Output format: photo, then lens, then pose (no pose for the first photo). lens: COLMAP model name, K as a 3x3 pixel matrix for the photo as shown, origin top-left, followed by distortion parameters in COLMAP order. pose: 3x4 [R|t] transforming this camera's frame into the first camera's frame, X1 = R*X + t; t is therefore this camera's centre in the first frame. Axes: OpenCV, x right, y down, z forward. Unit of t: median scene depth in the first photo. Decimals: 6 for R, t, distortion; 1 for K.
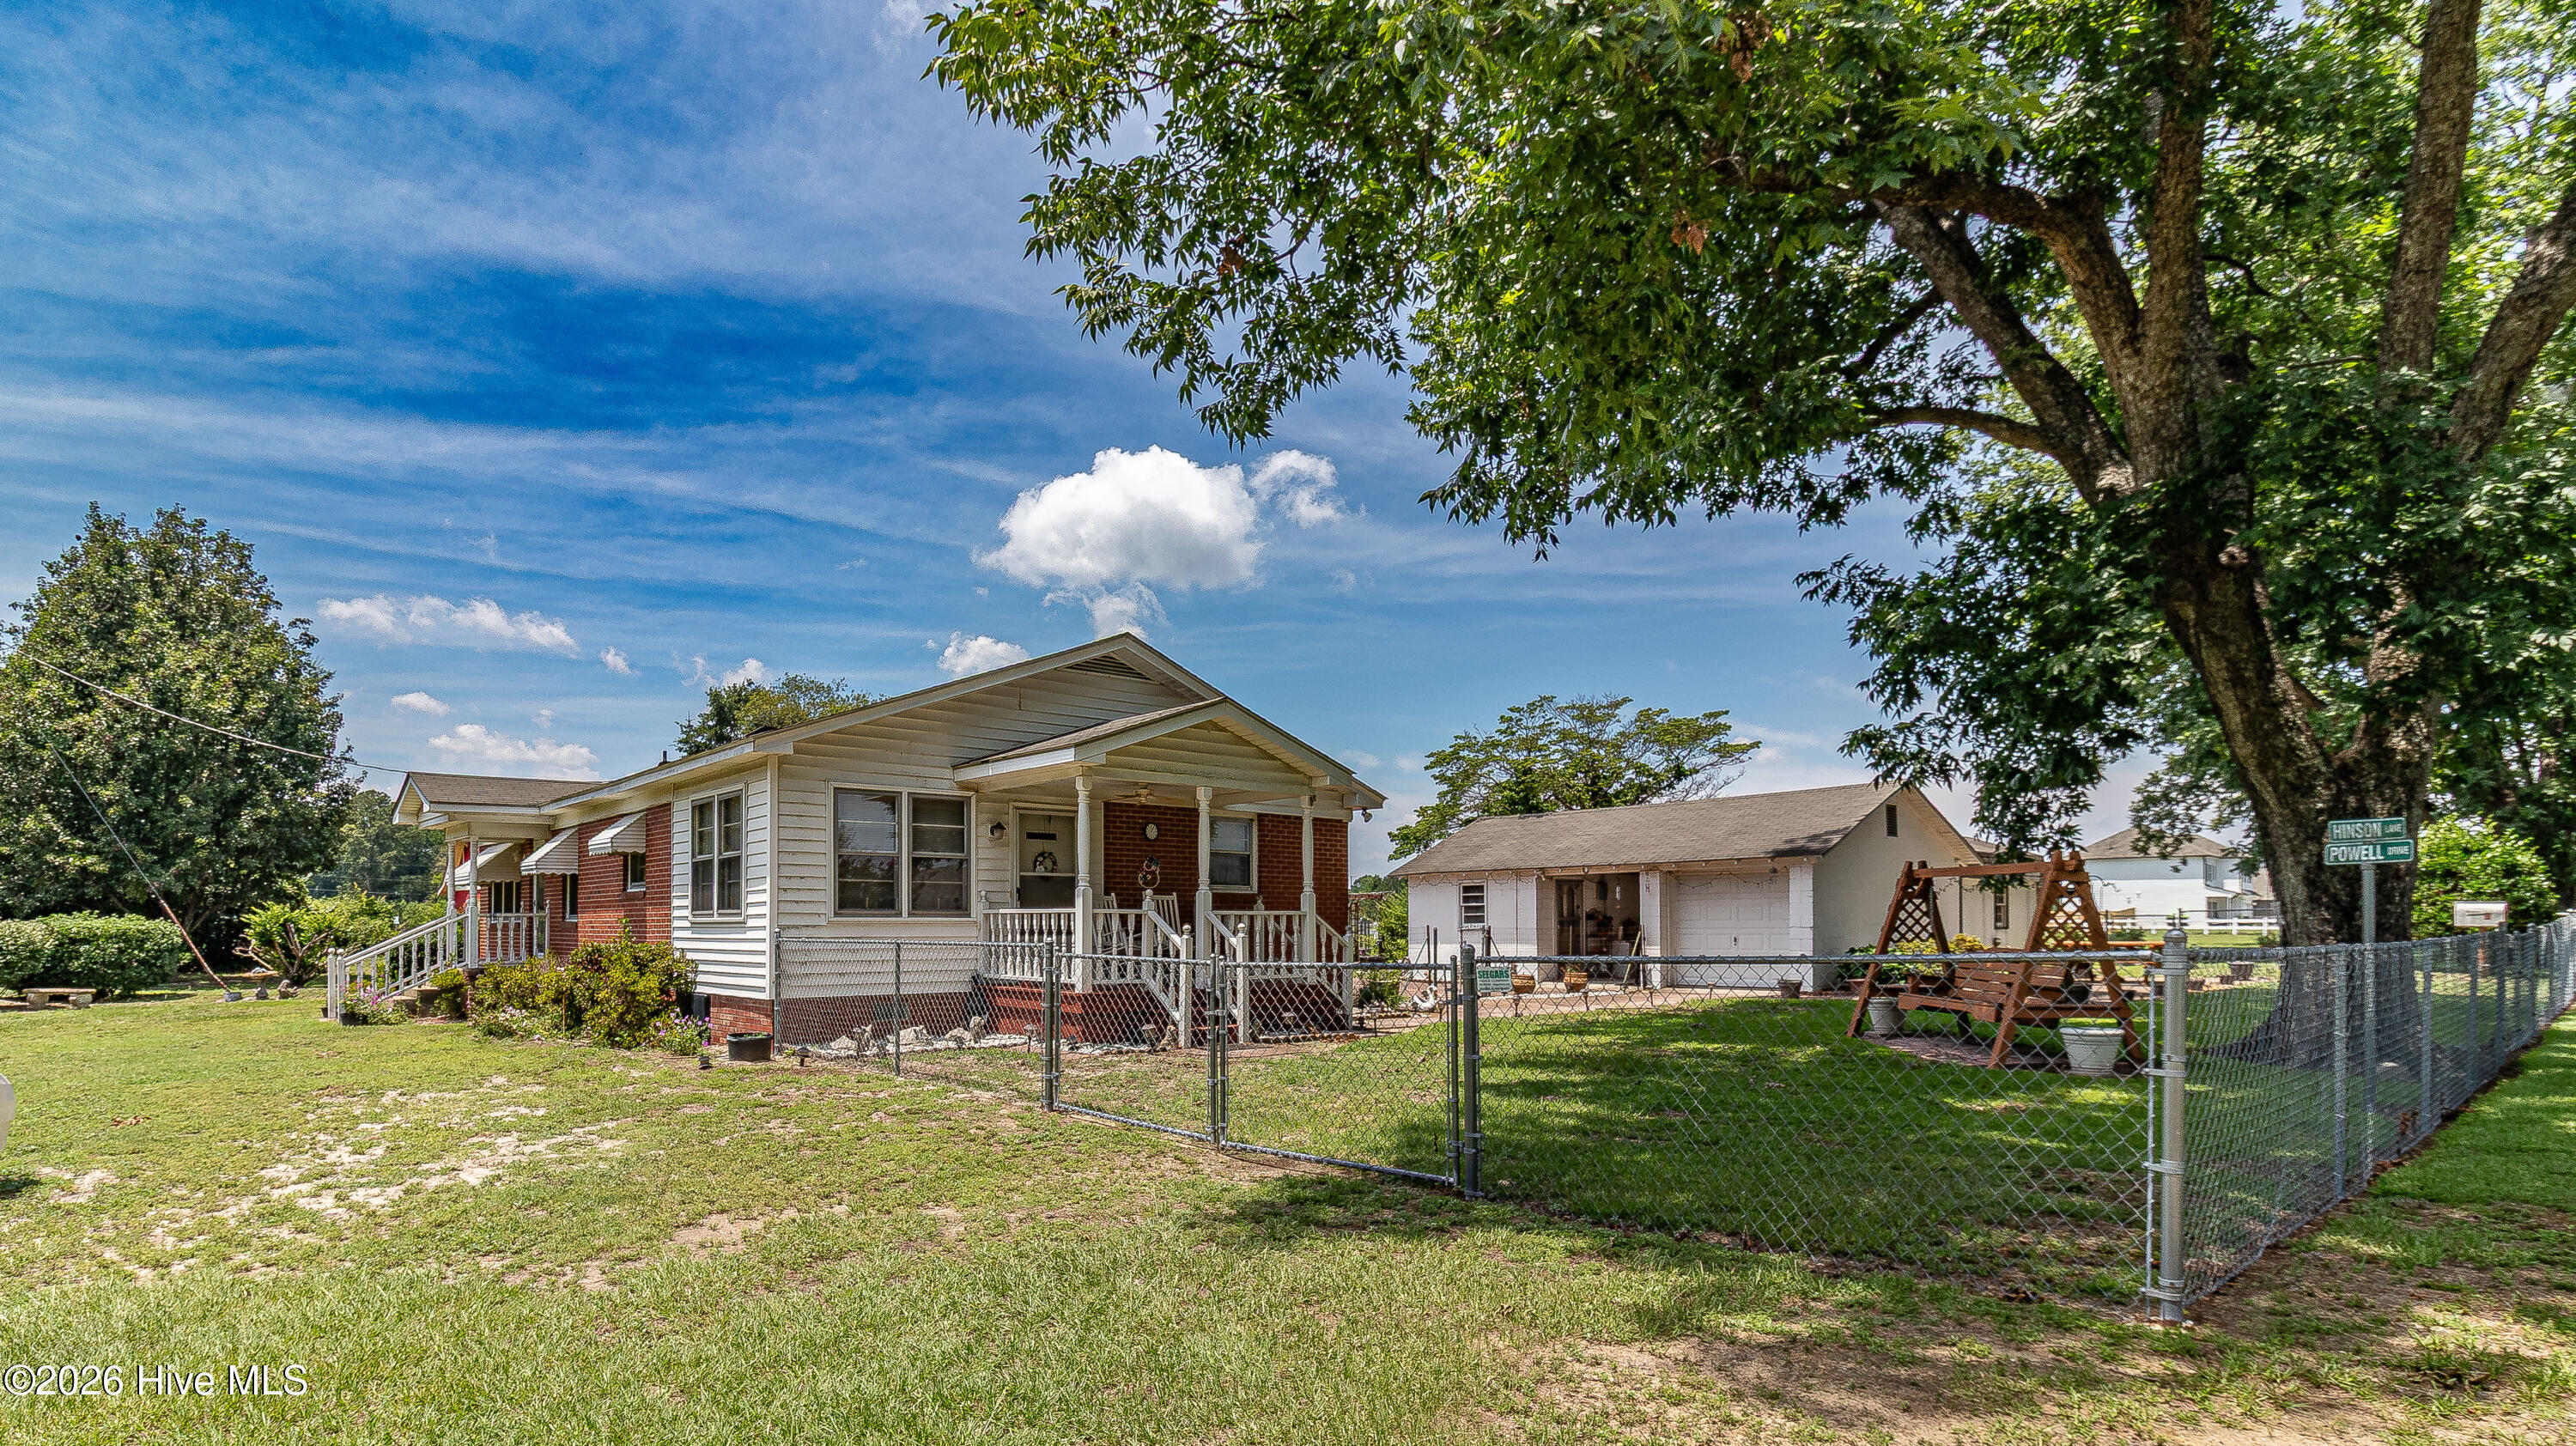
lens RADIAL K [[1353.3, 0, 1174.0], [0, 1353.3, 951.2], [0, 0, 1]] dist [-0.000383, -0.007645]
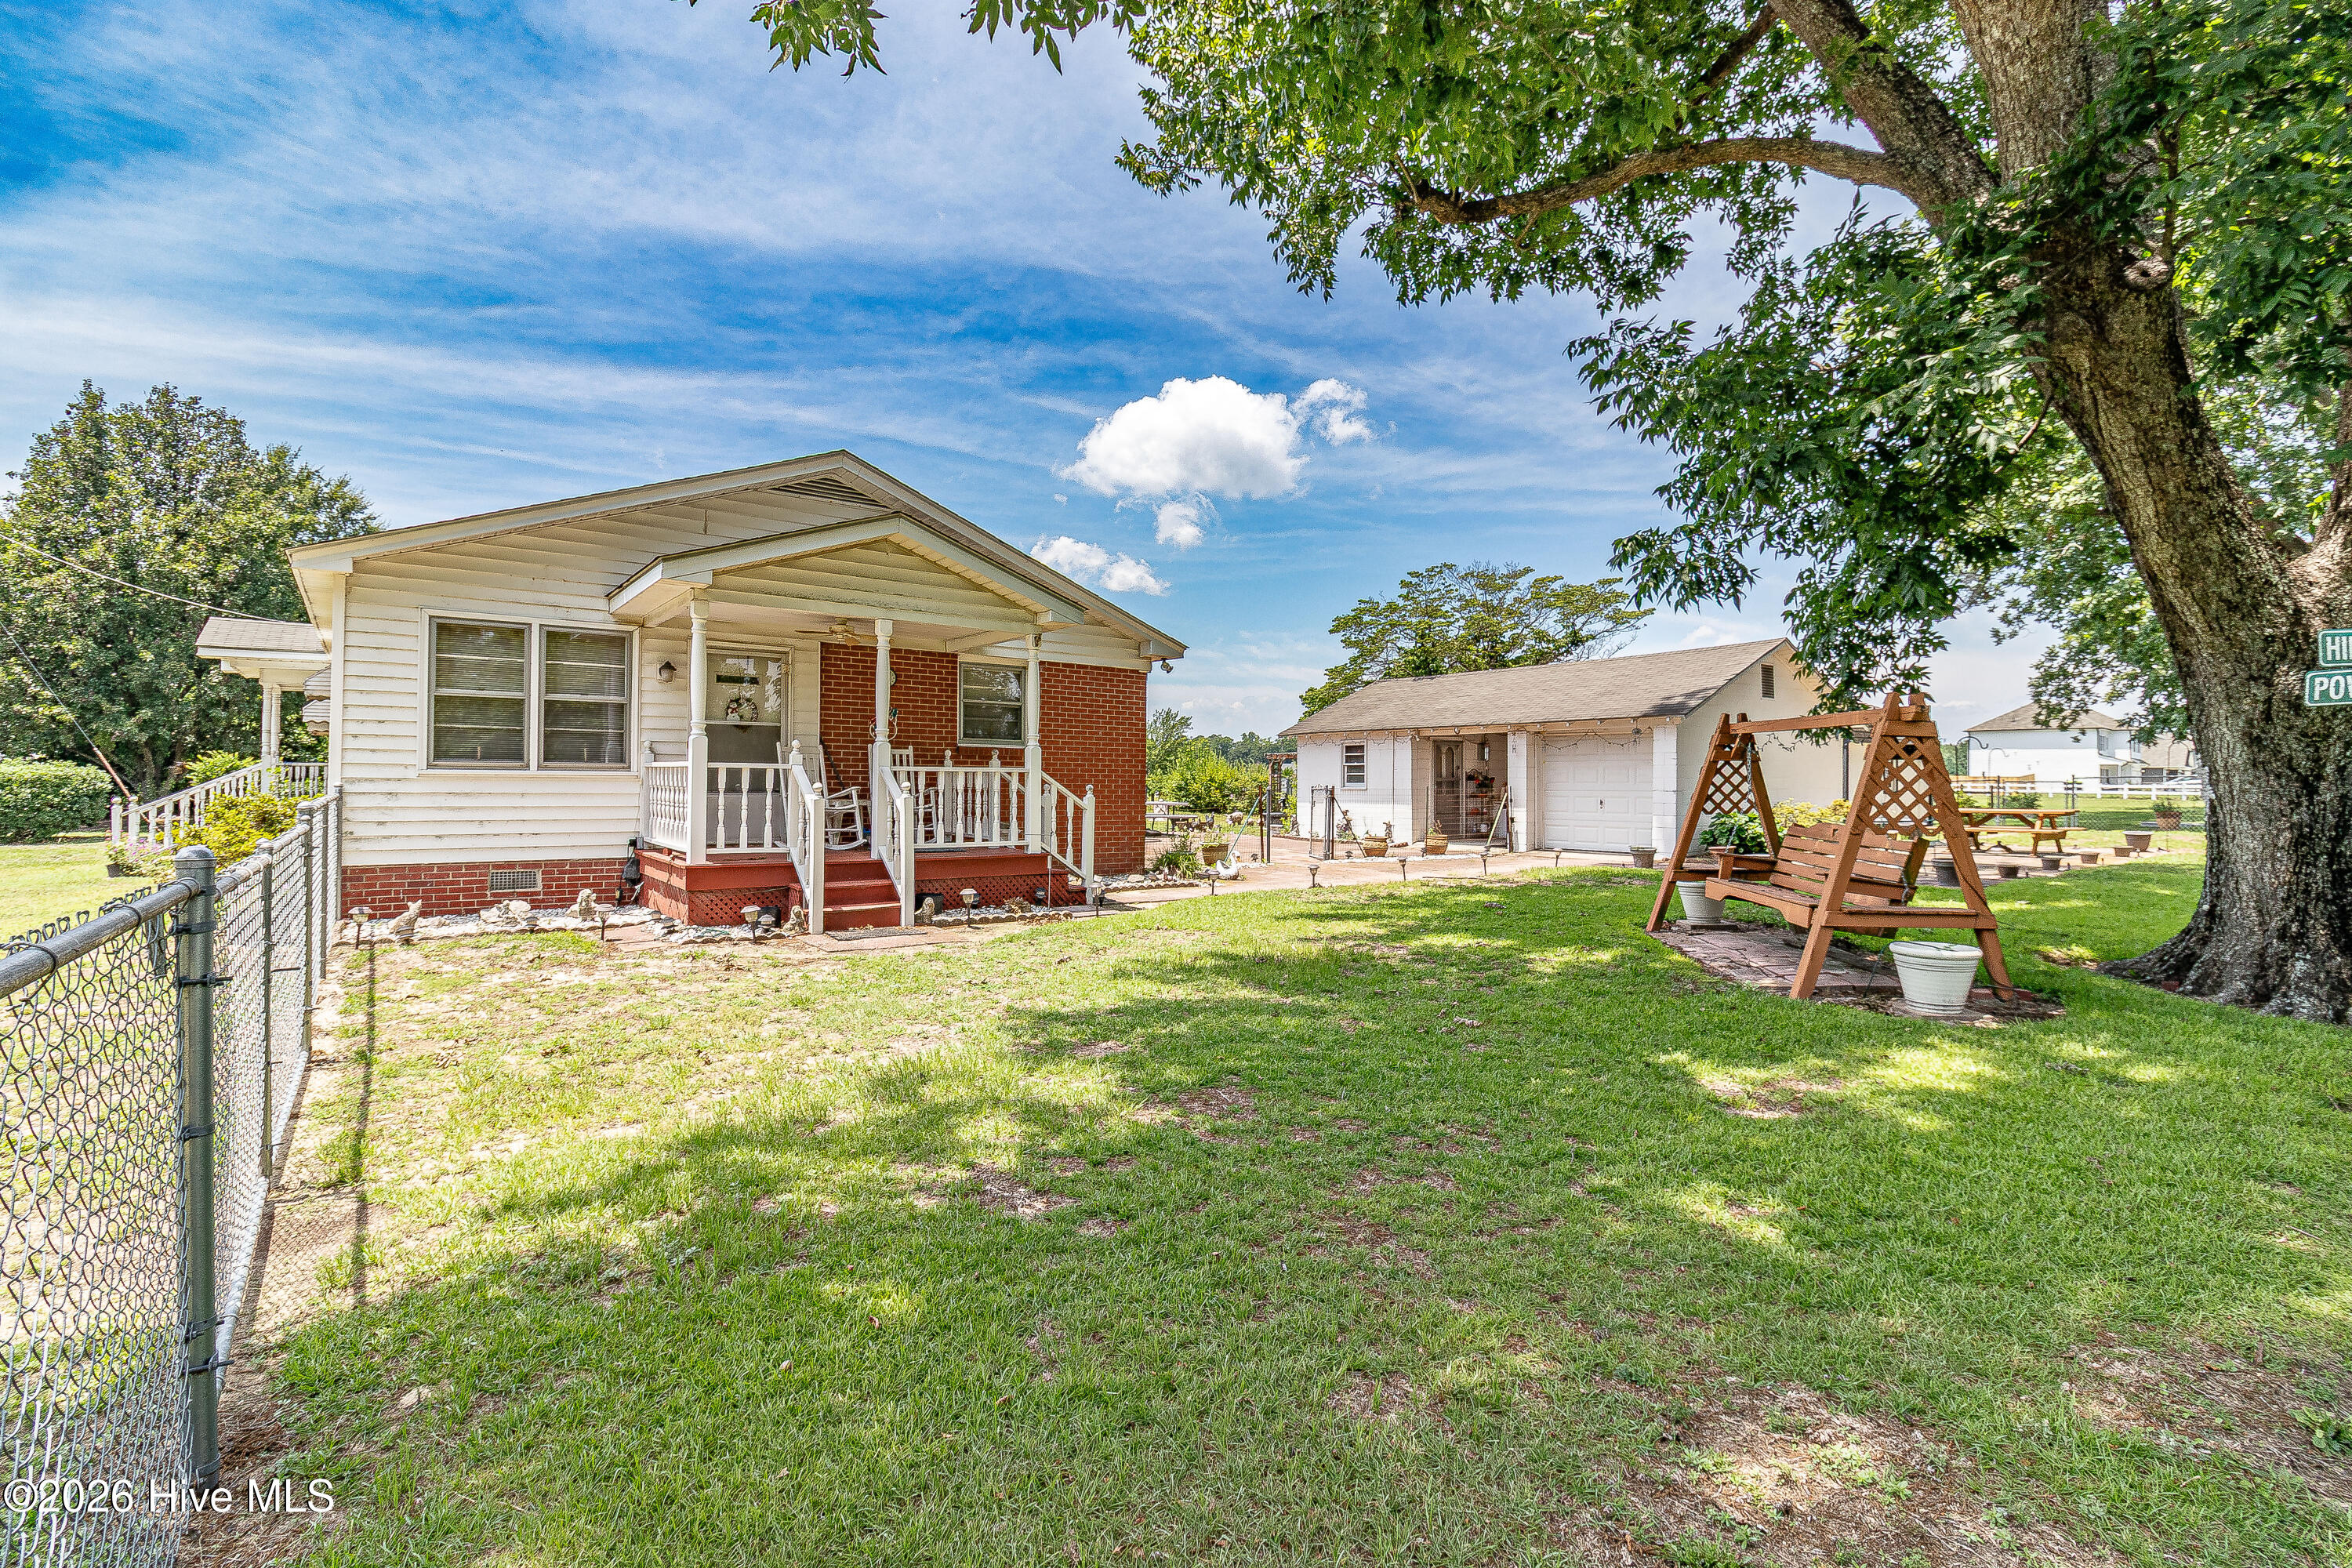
lens RADIAL K [[1110.0, 0, 1184.5], [0, 1110.0, 794.0], [0, 0, 1]] dist [-0.002272, -0.006612]
pose [[0.999208, 0.010907, -0.038267, 0.122682], [-0.011164, 0.999917, -0.006503, -0.005106], [0.038192, 0.006925, 0.999246, 0.161962]]
